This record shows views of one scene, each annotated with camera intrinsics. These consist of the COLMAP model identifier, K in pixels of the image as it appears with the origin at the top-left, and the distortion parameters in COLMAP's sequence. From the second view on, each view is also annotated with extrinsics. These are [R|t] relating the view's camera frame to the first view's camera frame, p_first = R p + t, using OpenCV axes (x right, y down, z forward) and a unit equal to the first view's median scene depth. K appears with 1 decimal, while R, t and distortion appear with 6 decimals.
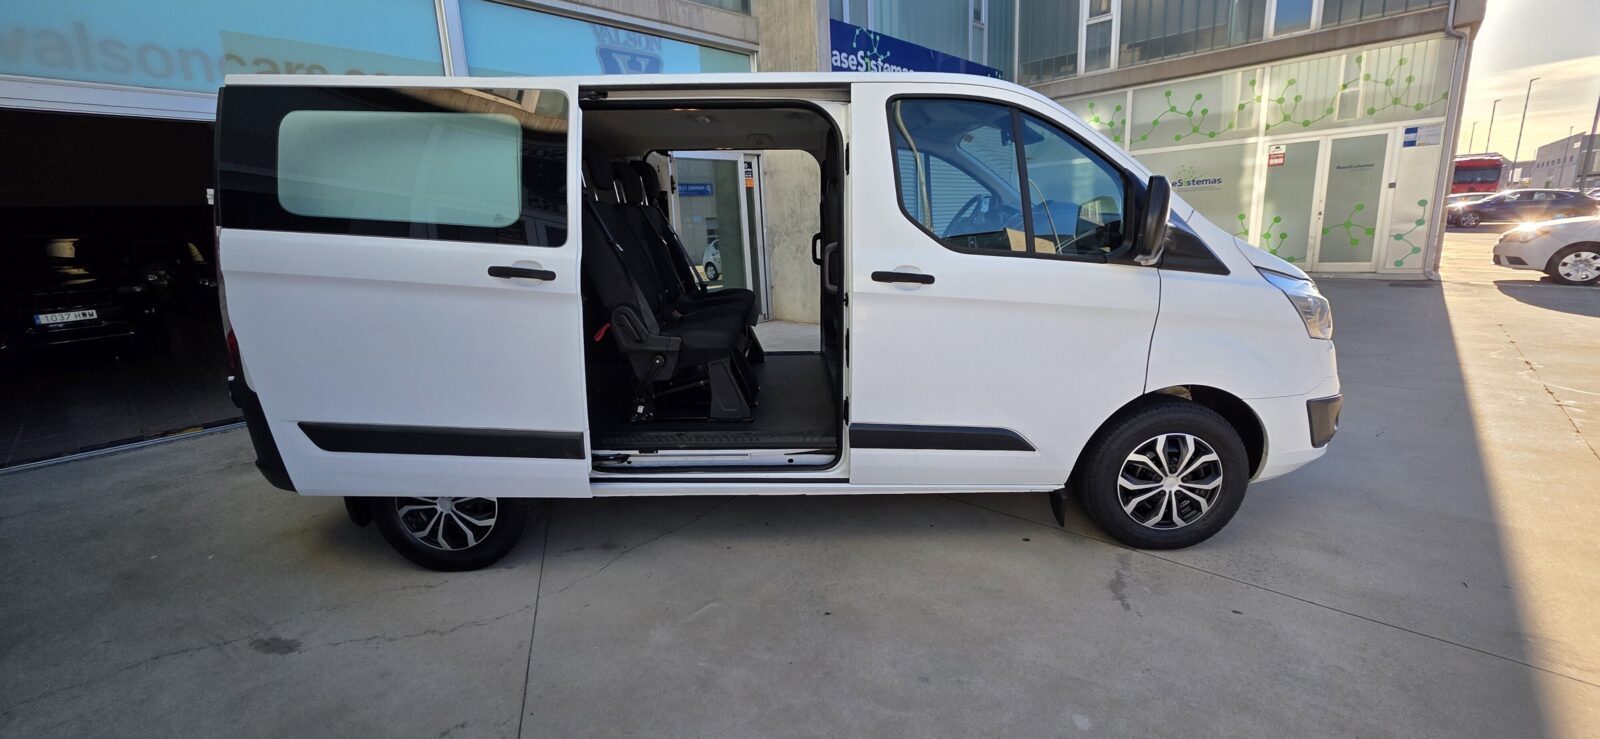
lens RADIAL K [[642.7, 0, 794.4], [0, 642.7, 366.5], [0, 0, 1]] dist [0.001524, 0.000733]
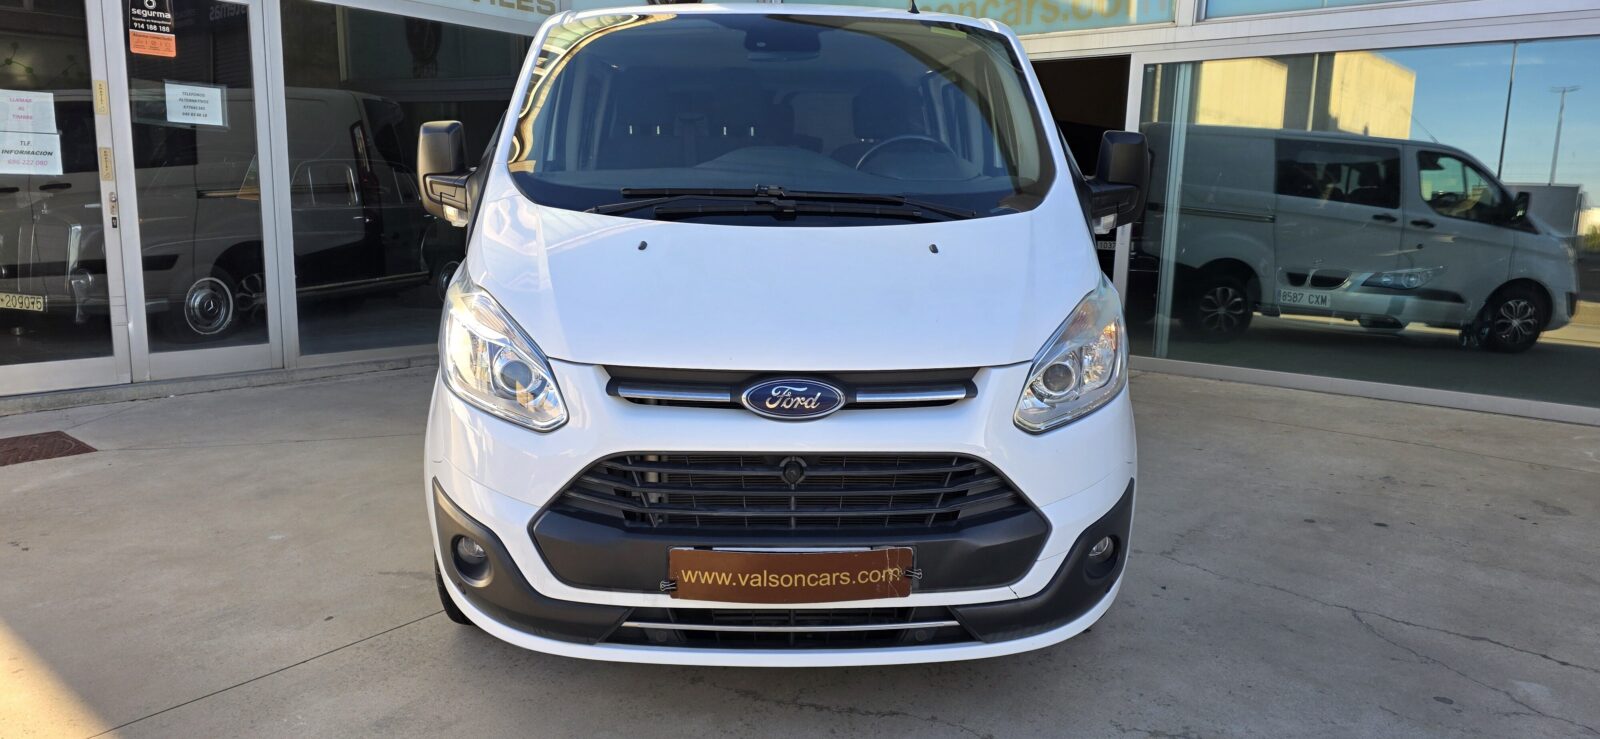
lens RADIAL K [[1070.5, 0, 793.7], [0, 1070.5, 383.1], [0, 0, 1]] dist [0.073392, -0.071398]
pose [[0.034544, 0.223780, -0.974027, 0.601444], [-0.238288, 0.948345, 0.209429, -0.110305], [0.970580, 0.224865, 0.086083, 0.410033]]
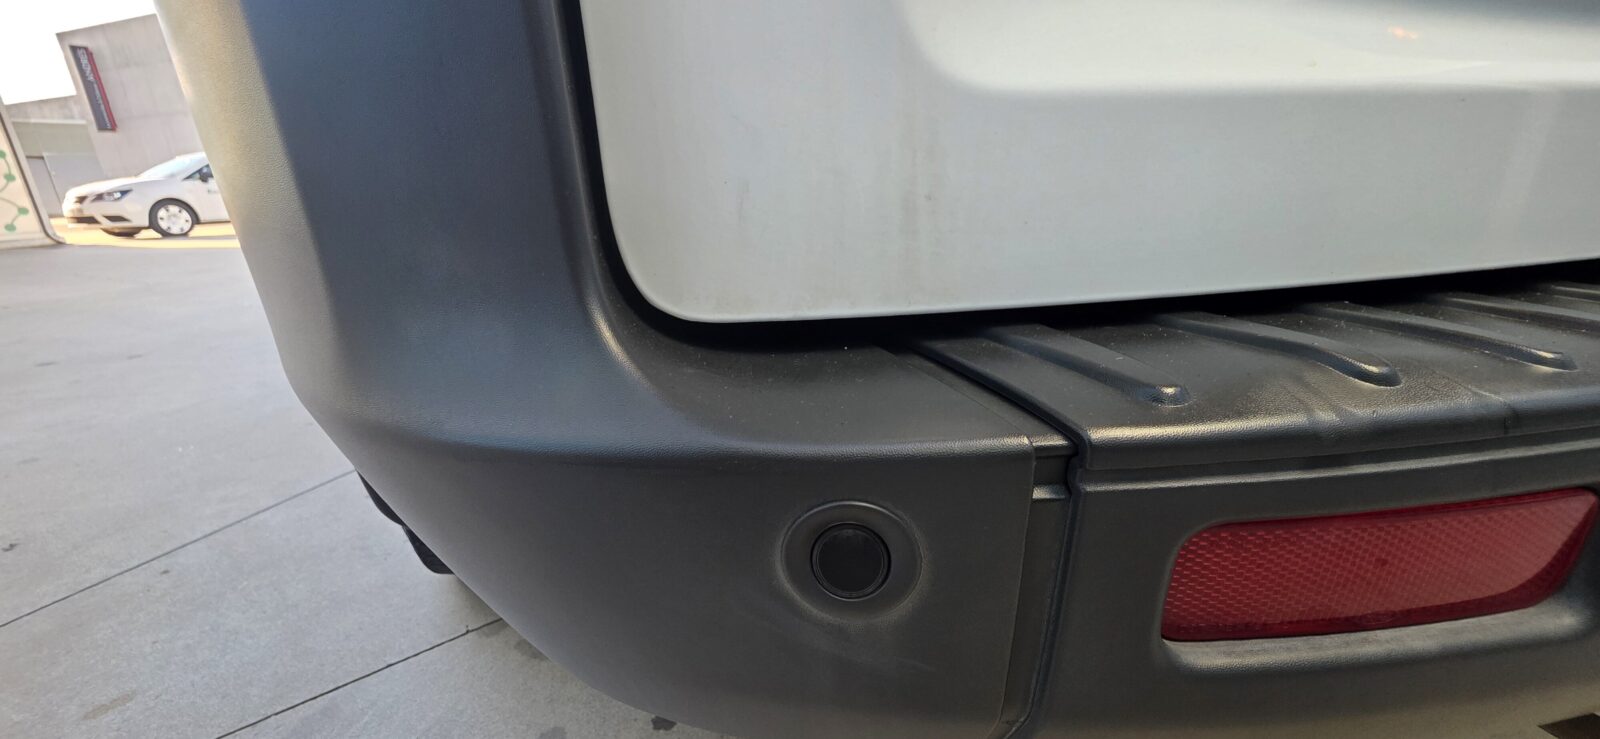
lens RADIAL K [[652.0, 0, 793.3], [0, 652.0, 364.4], [0, 0, 1]] dist [0.001806, 0.000411]
pose [[-0.371358, -0.203157, 0.905991, -0.313335], [0.261997, 0.913188, 0.312162, 0.002234], [-0.890758, 0.353291, -0.285893, 0.550613]]
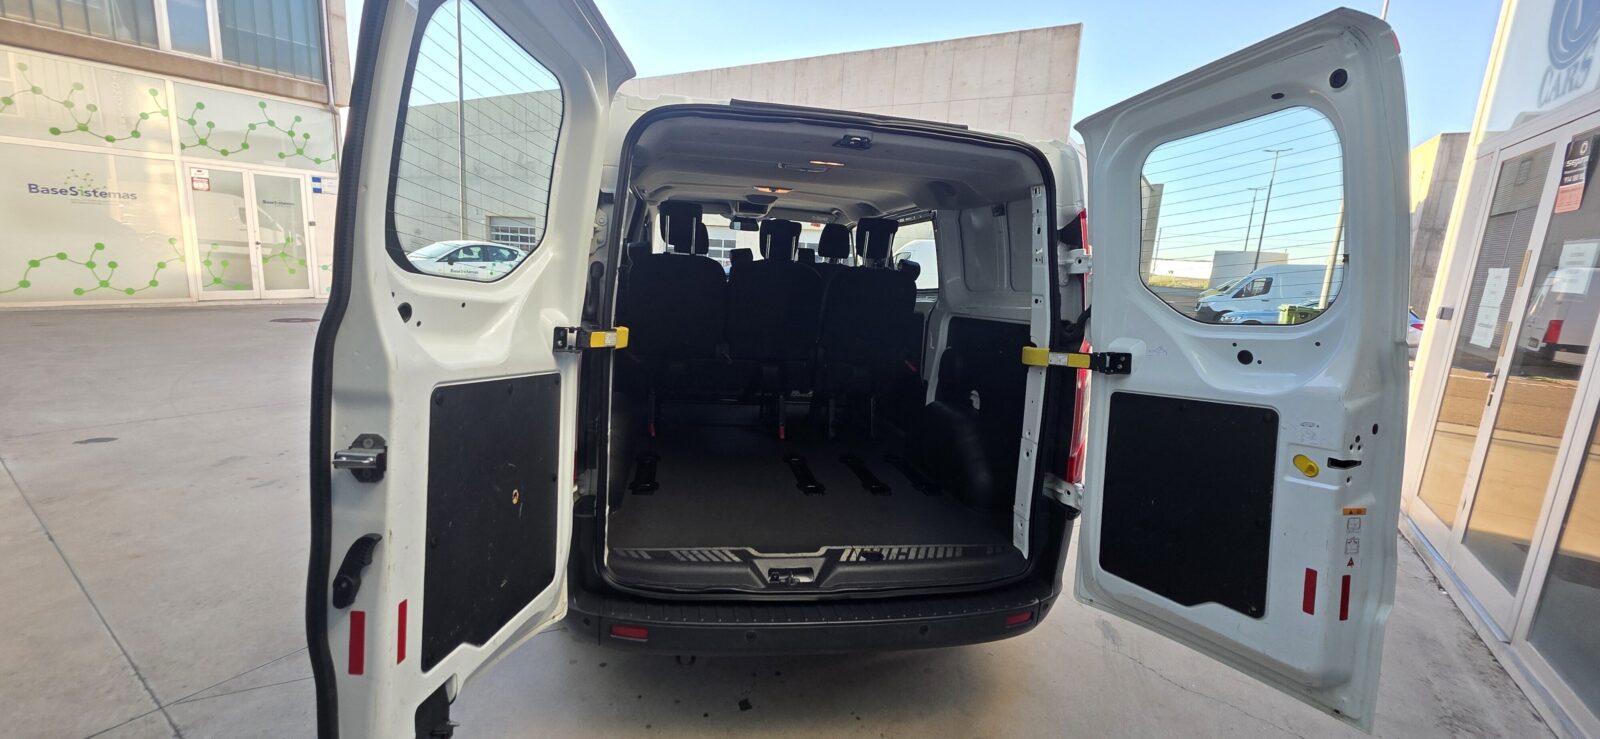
lens RADIAL K [[641.6, 0, 794.9], [0, 641.6, 365.2], [0, 0, 1]] dist [0.003277, -0.000104]
pose [[-0.171268, -0.135495, 0.975863, -0.534800], [0.161322, 0.973273, 0.163448, -0.107111], [-0.971927, 0.185422, -0.144833, 0.485488]]
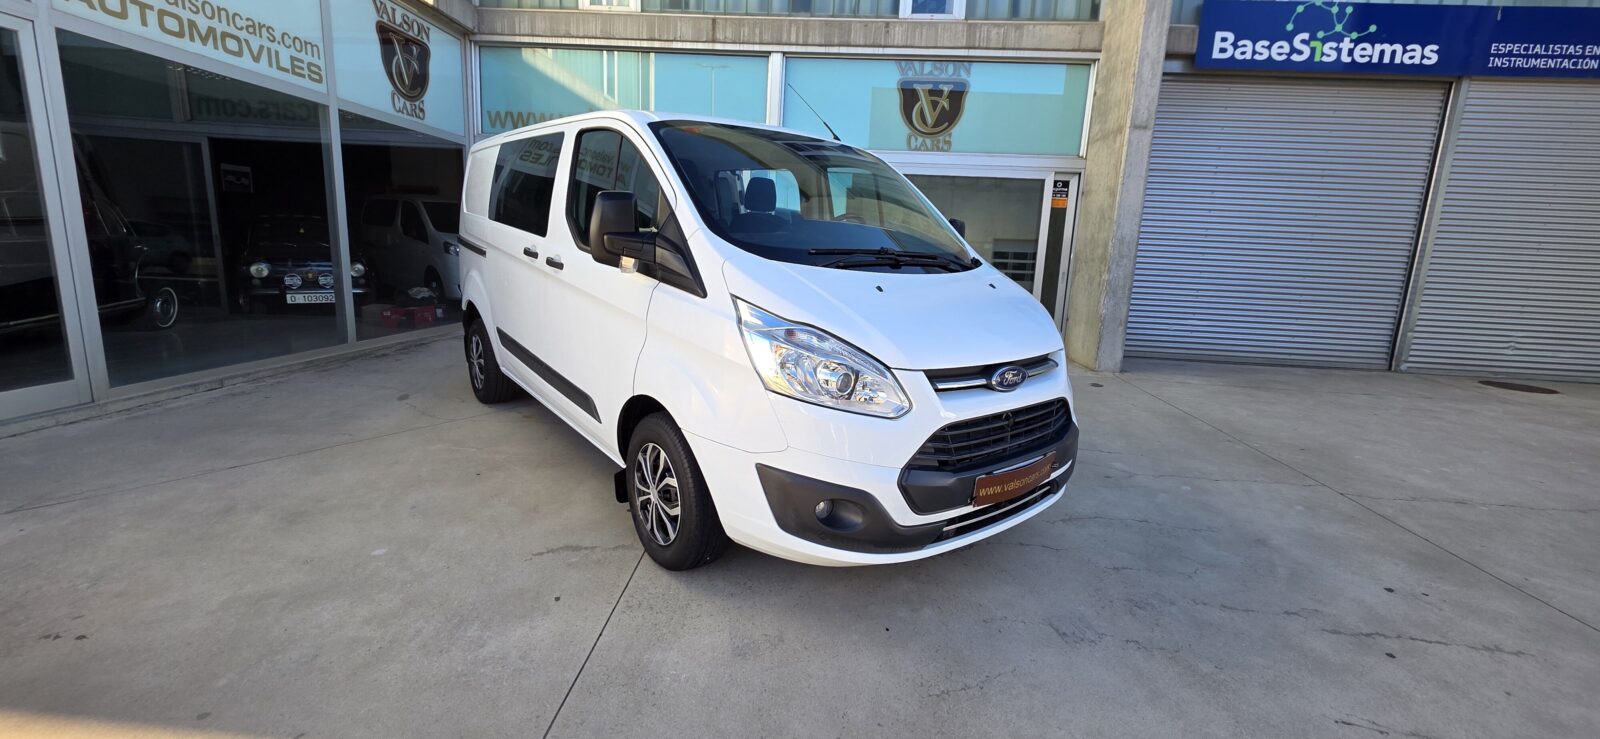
lens RADIAL K [[641.6, 0, 794.9], [0, 641.6, 365.2], [0, 0, 1]] dist [0.003277, -0.000104]
pose [[0.623099, 0.218538, -0.750992, 0.476808], [-0.240391, 0.967206, 0.082003, -0.049960], [0.744285, 0.129435, 0.655199, 0.158417]]
